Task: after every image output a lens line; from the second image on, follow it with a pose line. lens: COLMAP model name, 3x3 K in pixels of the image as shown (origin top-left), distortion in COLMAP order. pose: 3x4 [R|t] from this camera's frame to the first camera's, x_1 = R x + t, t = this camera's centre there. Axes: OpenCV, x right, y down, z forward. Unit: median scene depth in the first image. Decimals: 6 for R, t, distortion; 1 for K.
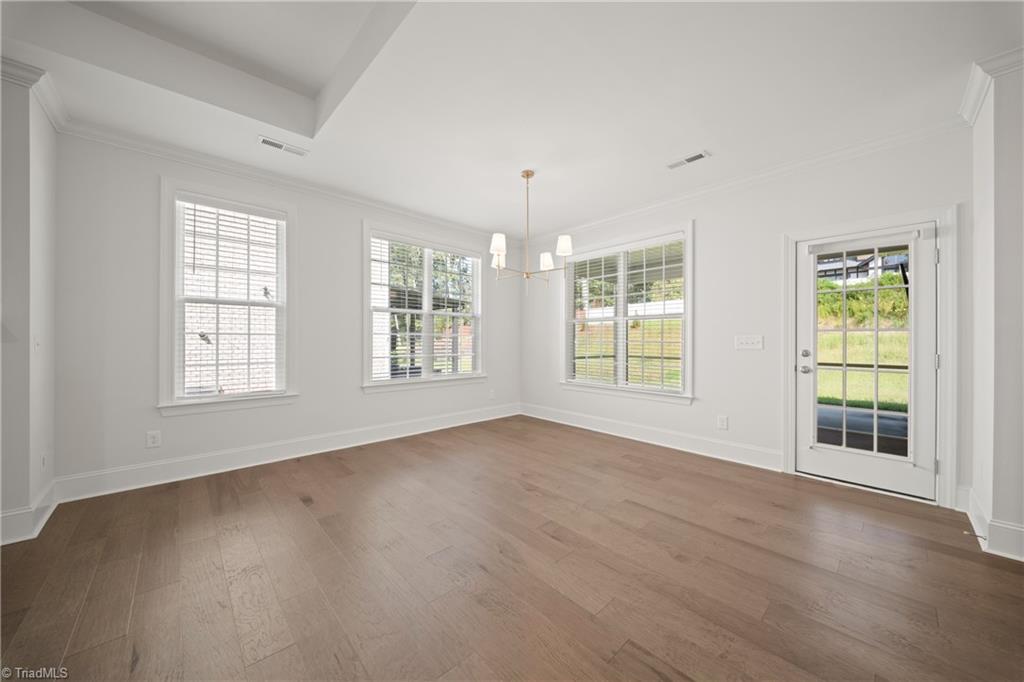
lens RADIAL K [[357.1, 0, 512.1], [0, 357.1, 338.7], [0, 0, 1]] dist [0.002019, -0.003167]
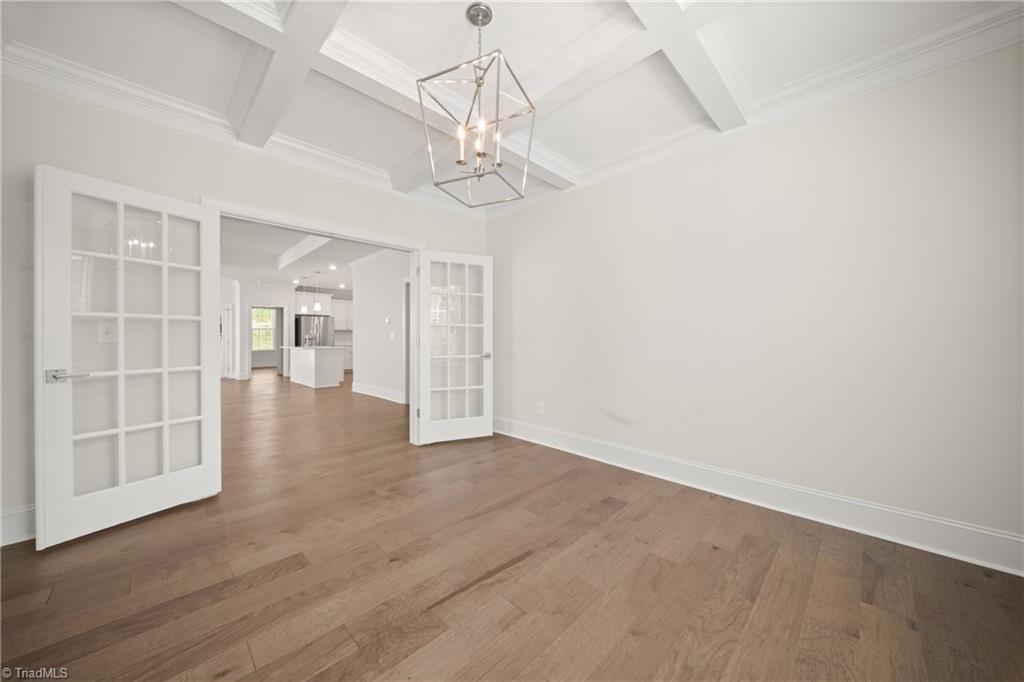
lens RADIAL K [[357.1, 0, 512.1], [0, 357.1, 338.7], [0, 0, 1]] dist [0.002019, -0.003167]
pose [[-0.046590, -0.007227, 0.998888, -1.962592], [-0.001303, 0.999973, 0.007174, -0.005294], [-0.998913, -0.000967, -0.046599, -1.323241]]
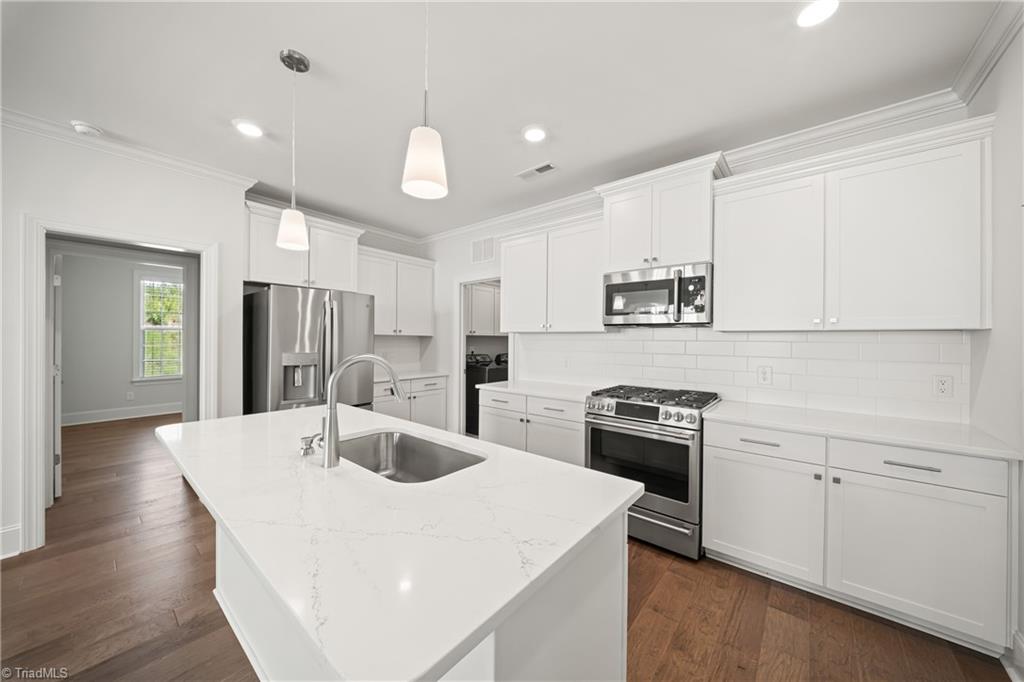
lens RADIAL K [[357.1, 0, 512.1], [0, 357.1, 338.7], [0, 0, 1]] dist [0.002019, -0.003167]
pose [[-0.130825, -0.007898, 0.991374, 0.049772], [-0.009358, 0.999934, 0.006731, -0.054915], [-0.991361, -0.008397, -0.130891, -0.241148]]
